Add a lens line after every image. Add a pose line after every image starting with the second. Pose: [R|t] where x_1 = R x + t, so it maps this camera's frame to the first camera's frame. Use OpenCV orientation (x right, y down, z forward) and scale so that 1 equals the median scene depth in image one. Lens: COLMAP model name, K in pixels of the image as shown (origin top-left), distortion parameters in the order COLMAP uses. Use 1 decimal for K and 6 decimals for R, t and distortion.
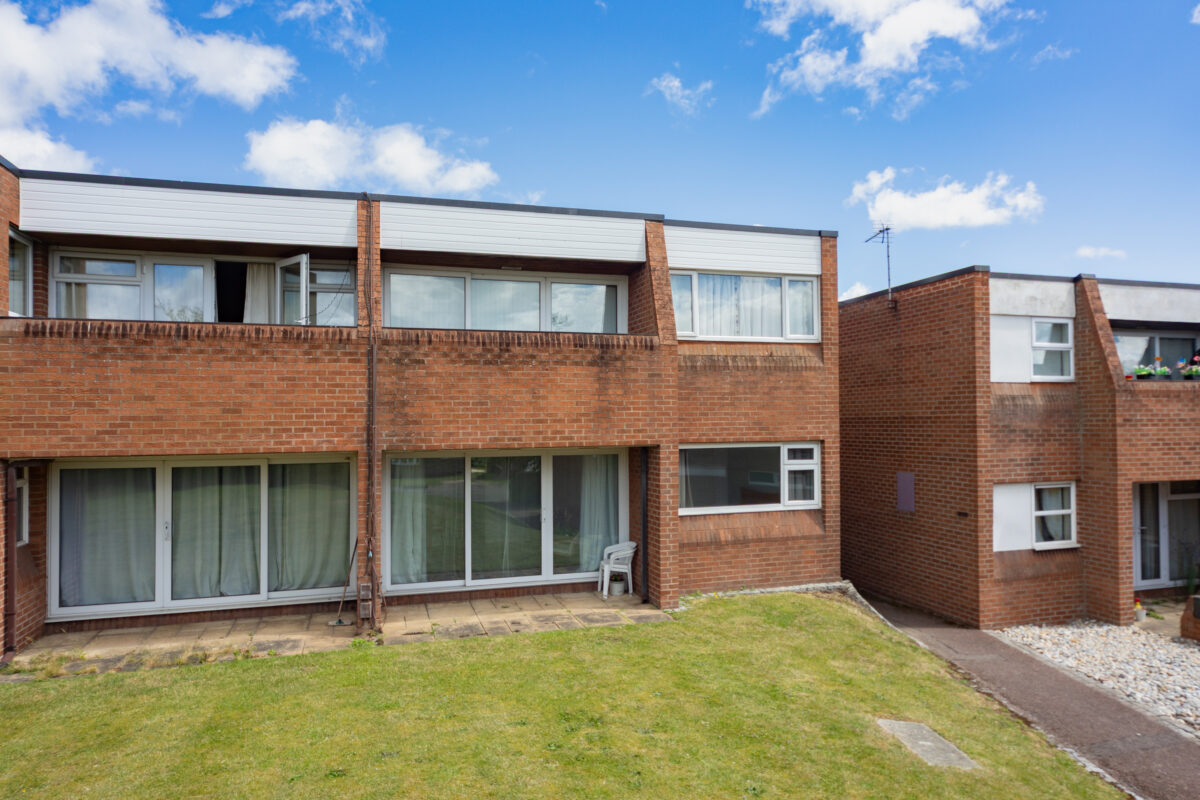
lens RADIAL K [[823.3, 0, 600.0], [0, 823.3, 400.0], [0, 0, 1]] dist [0.001426, 0.000294]
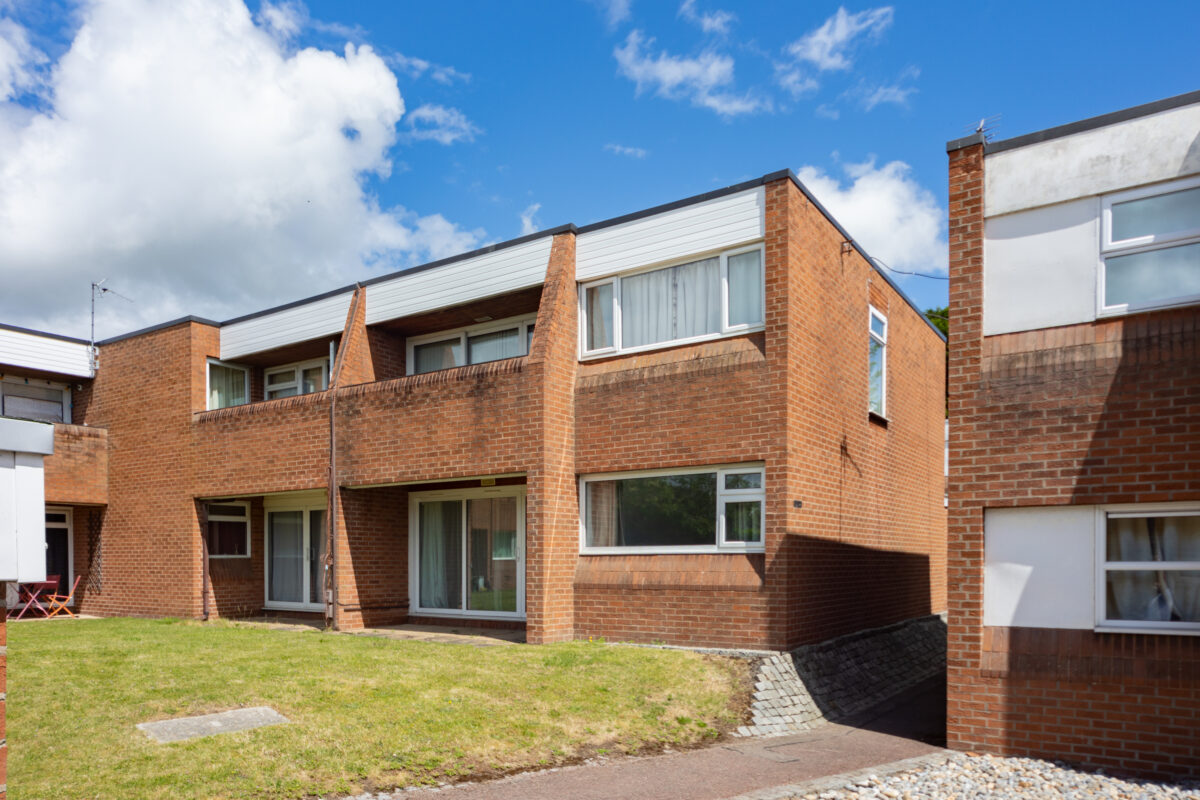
lens RADIAL K [[809.8, 0, 601.0], [0, 809.8, 560.2], [0, 0, 1]] dist [0.001567, 0.000609]
pose [[0.627380, 0.007739, -0.778675, 0.776059], [0.014221, 0.999670, 0.021393, 0.125780], [0.778584, -0.024495, 0.627062, 0.439676]]
